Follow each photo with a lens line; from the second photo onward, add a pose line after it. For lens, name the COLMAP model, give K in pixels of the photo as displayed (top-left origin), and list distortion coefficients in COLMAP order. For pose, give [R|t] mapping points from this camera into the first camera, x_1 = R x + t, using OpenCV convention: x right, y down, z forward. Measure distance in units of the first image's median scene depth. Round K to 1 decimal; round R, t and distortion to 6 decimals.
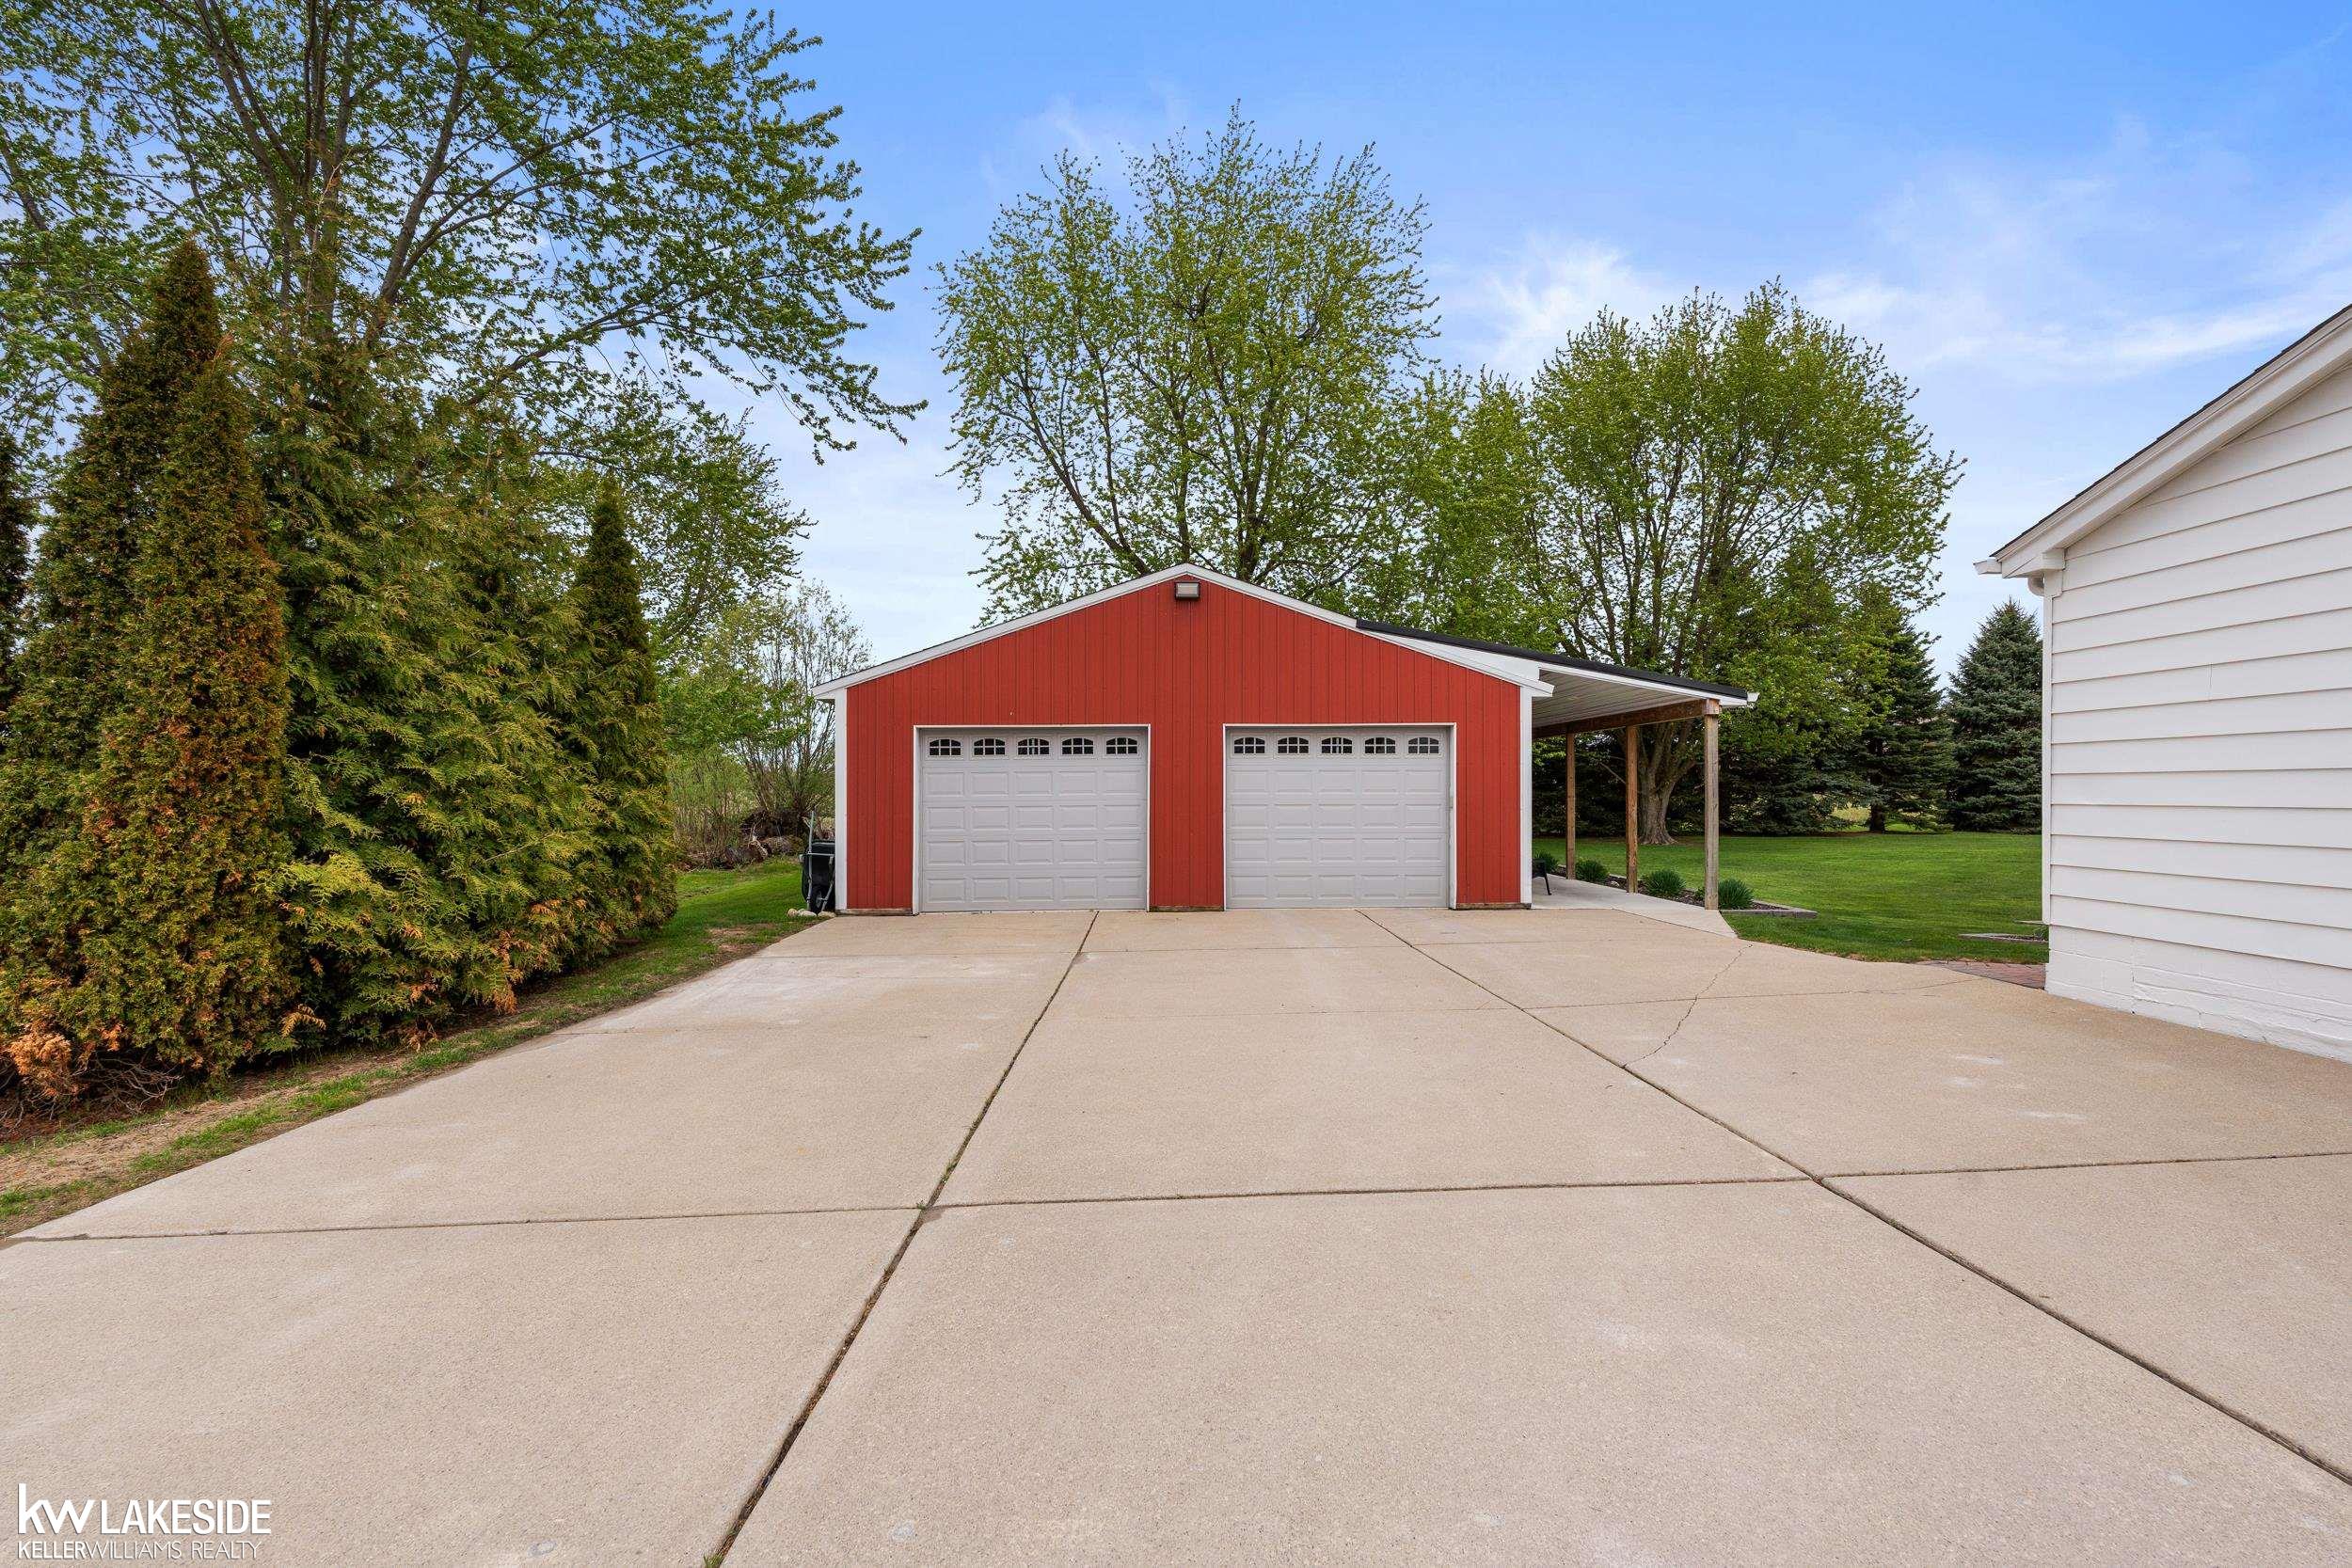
lens RADIAL K [[1058.3, 0, 1174.6], [0, 1058.3, 786.4], [0, 0, 1]] dist [-0.001141, -0.000383]
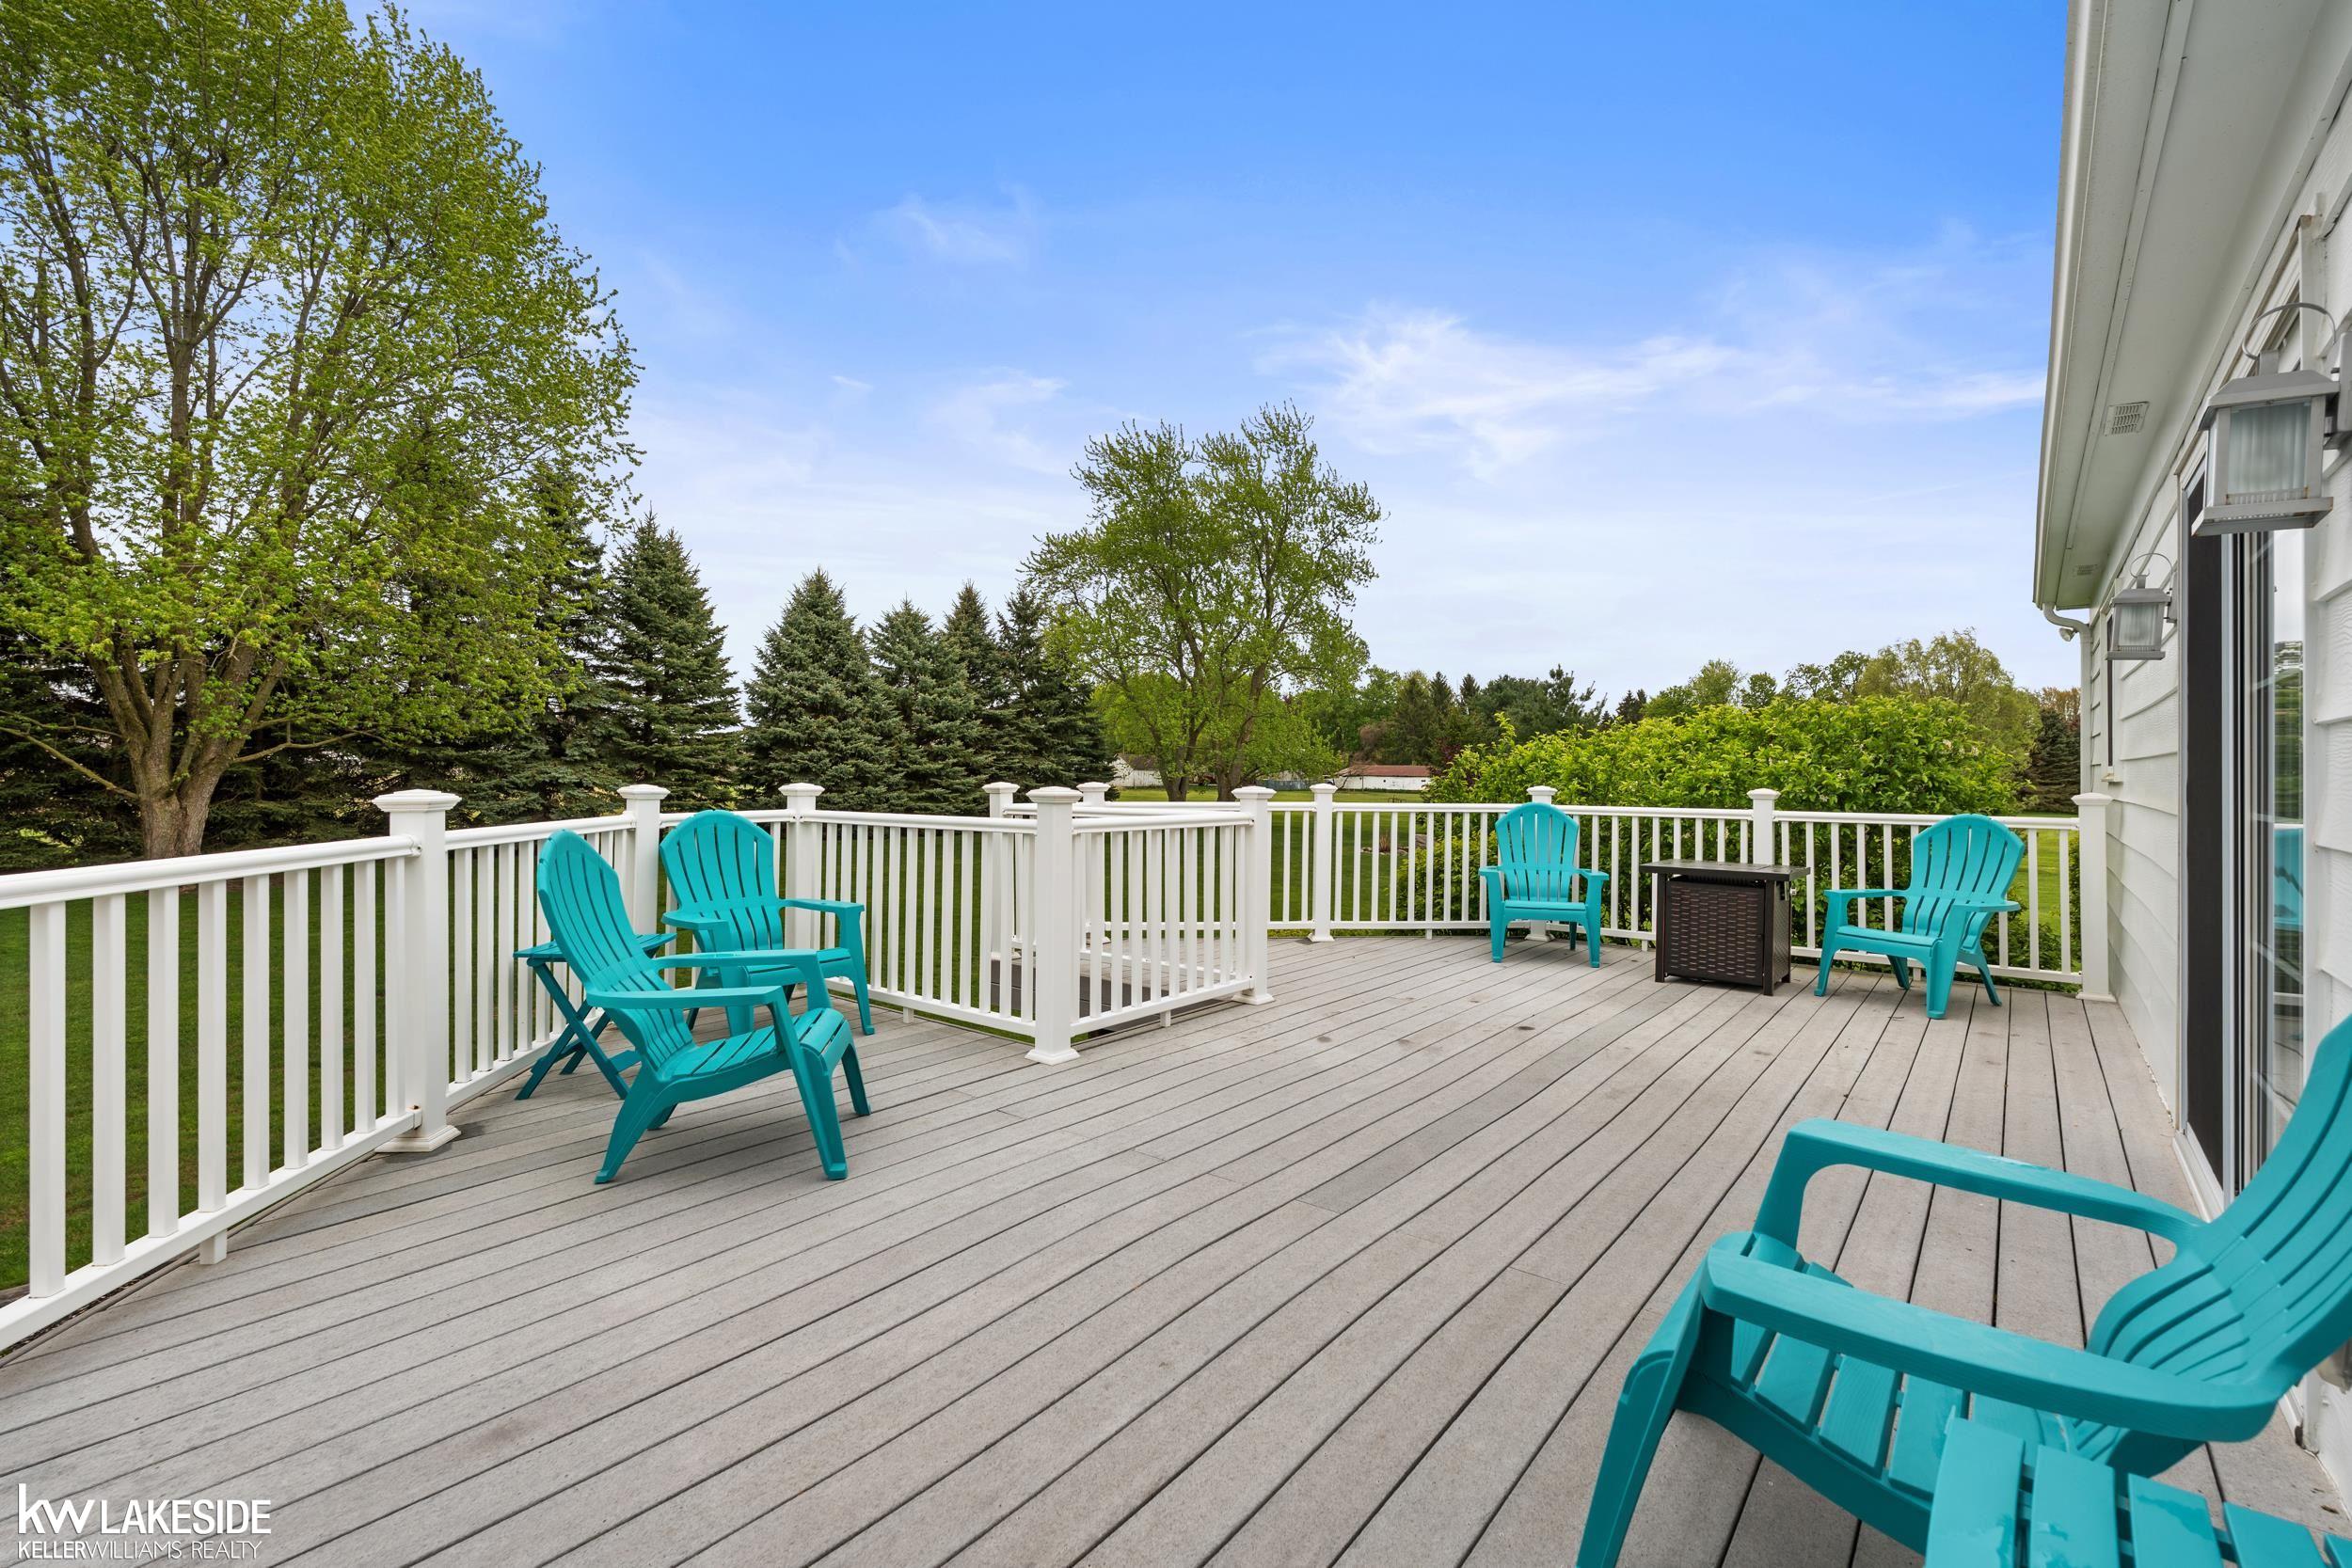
lens RADIAL K [[1058.3, 0, 1174.6], [0, 1058.3, 786.4], [0, 0, 1]] dist [-0.001141, -0.000383]
pose [[0.656753, 0.001328, 0.754105, 0.342045], [-0.008722, 0.999945, 0.005834, -0.005476], [-0.754055, -0.010409, 0.656728, 0.217621]]
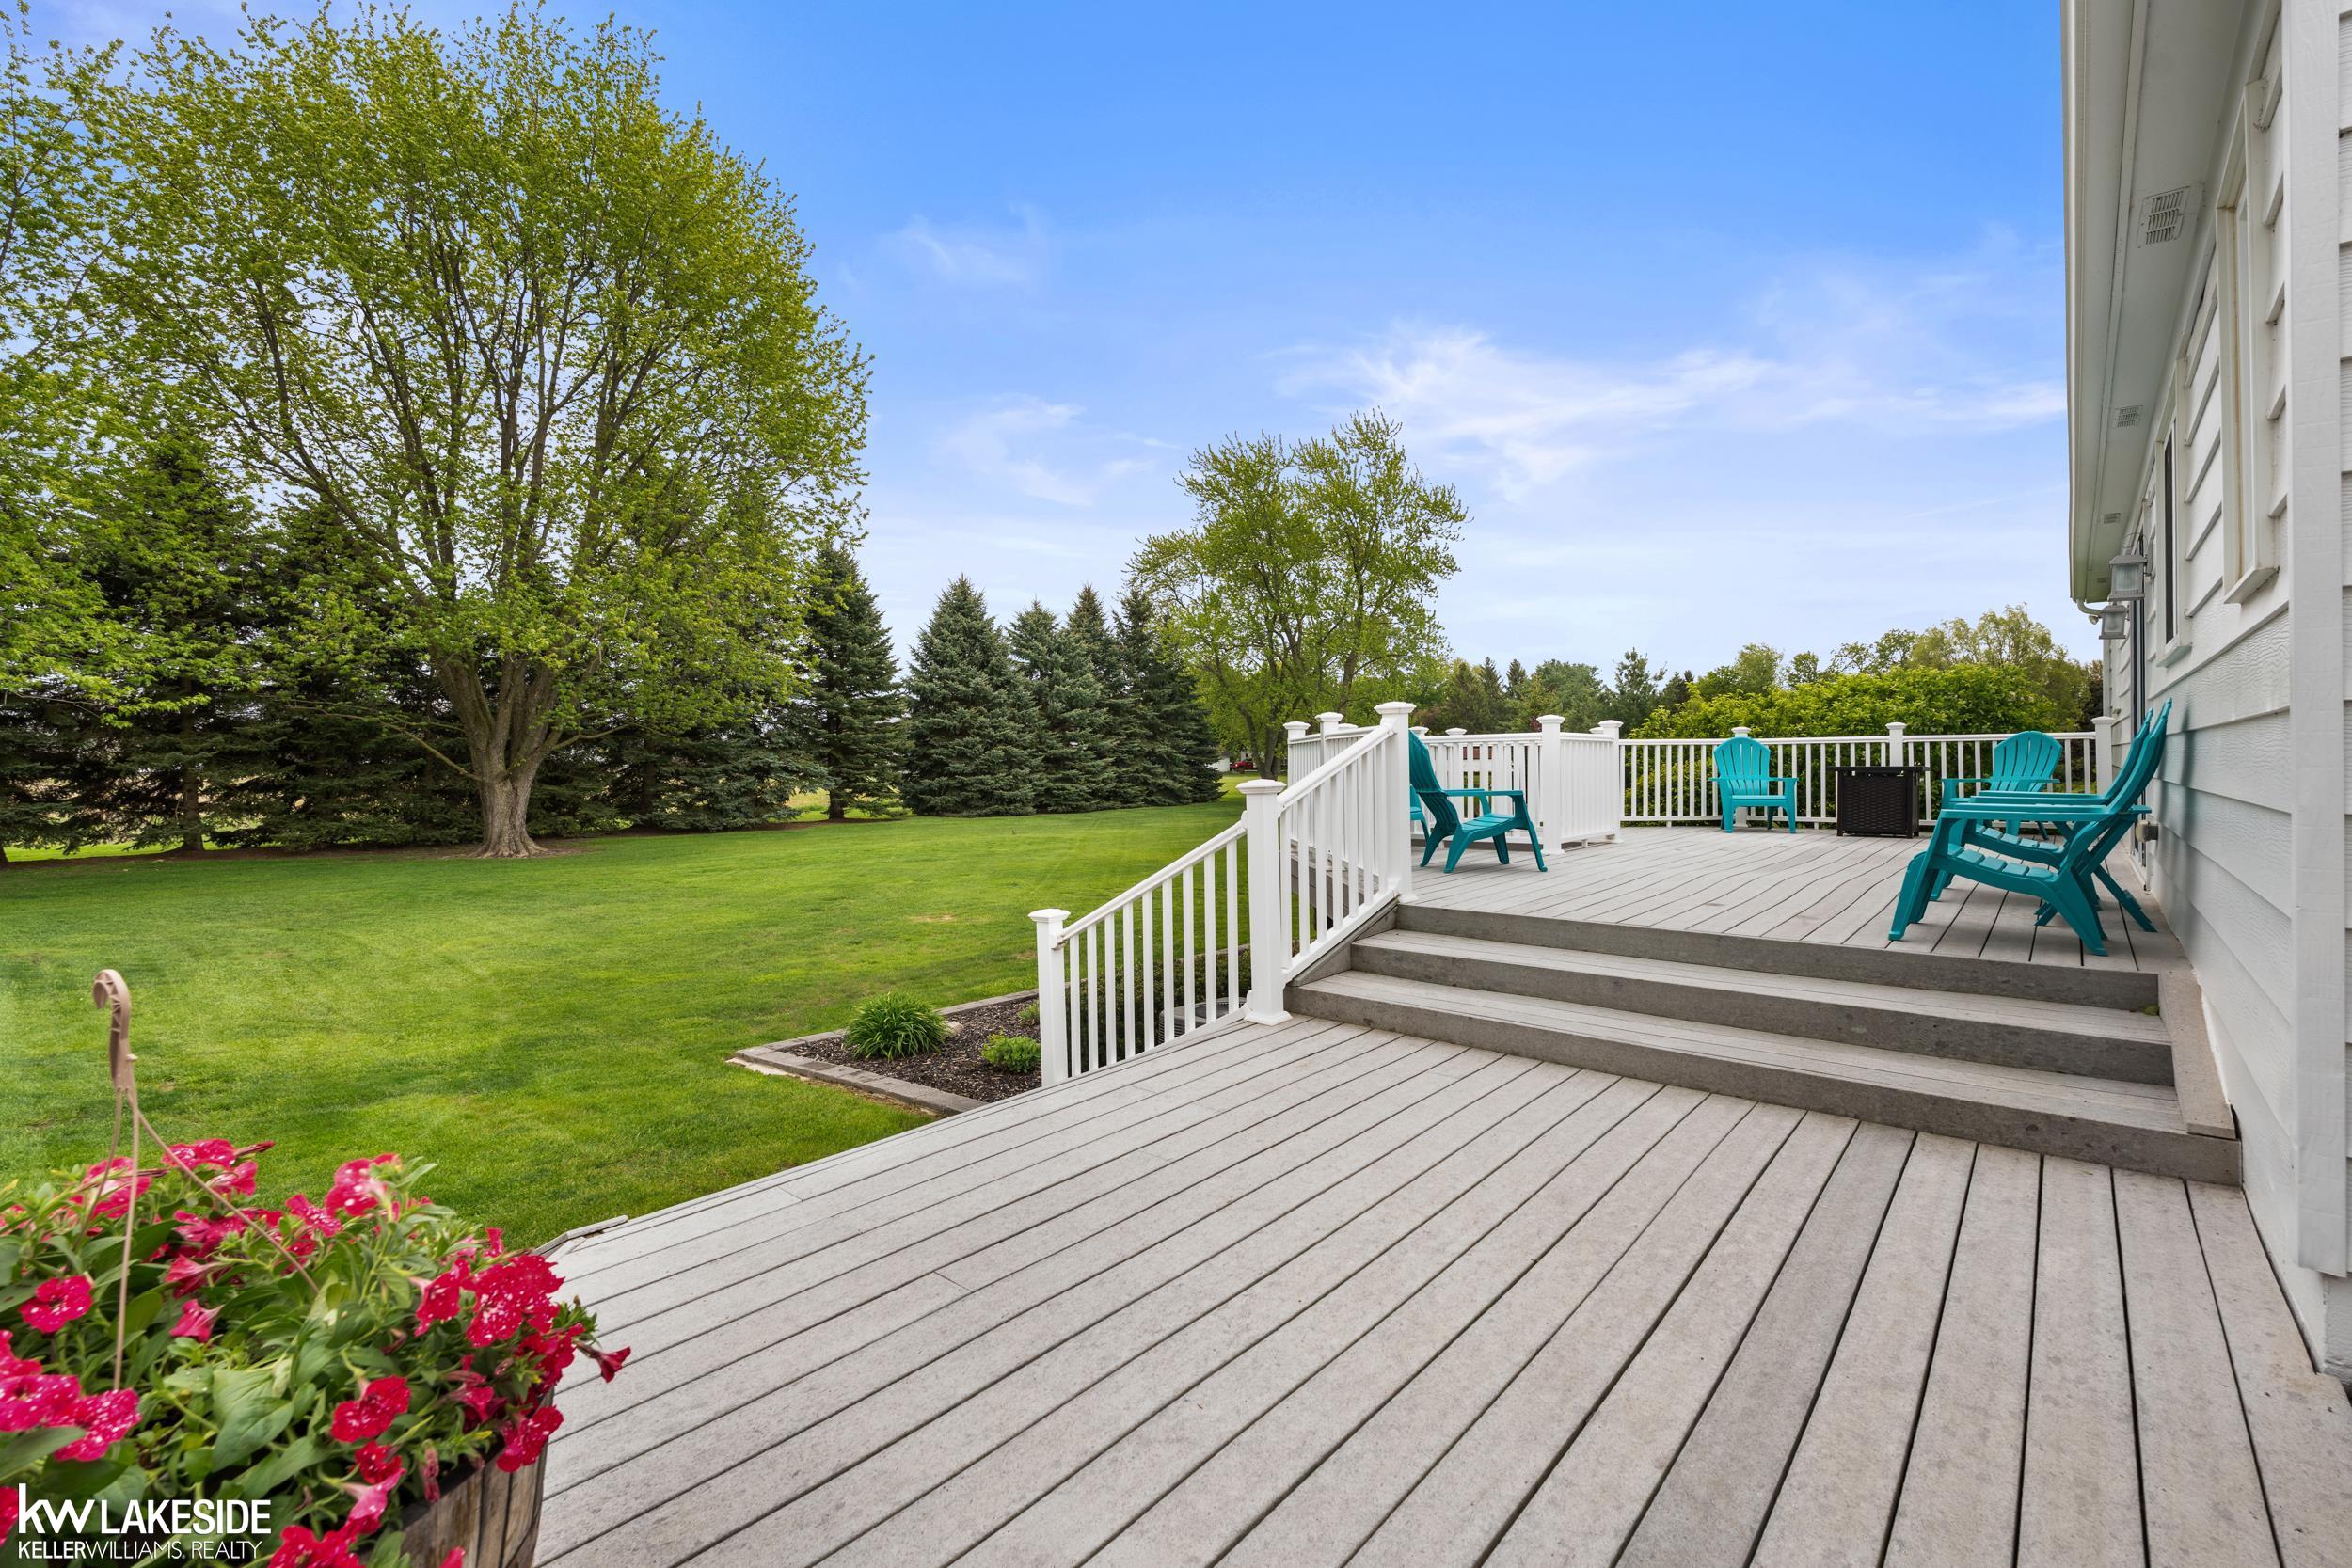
lens RADIAL K [[1043.5, 0, 1183.4], [0, 1043.5, 791.9], [0, 0, 1]] dist [-0.000948, -0.000833]
pose [[0.680393, -0.020960, 0.732548, 0.235149], [0.008018, 0.999744, 0.021158, 0.003705], [-0.732804, -0.008523, 0.680387, 0.211099]]
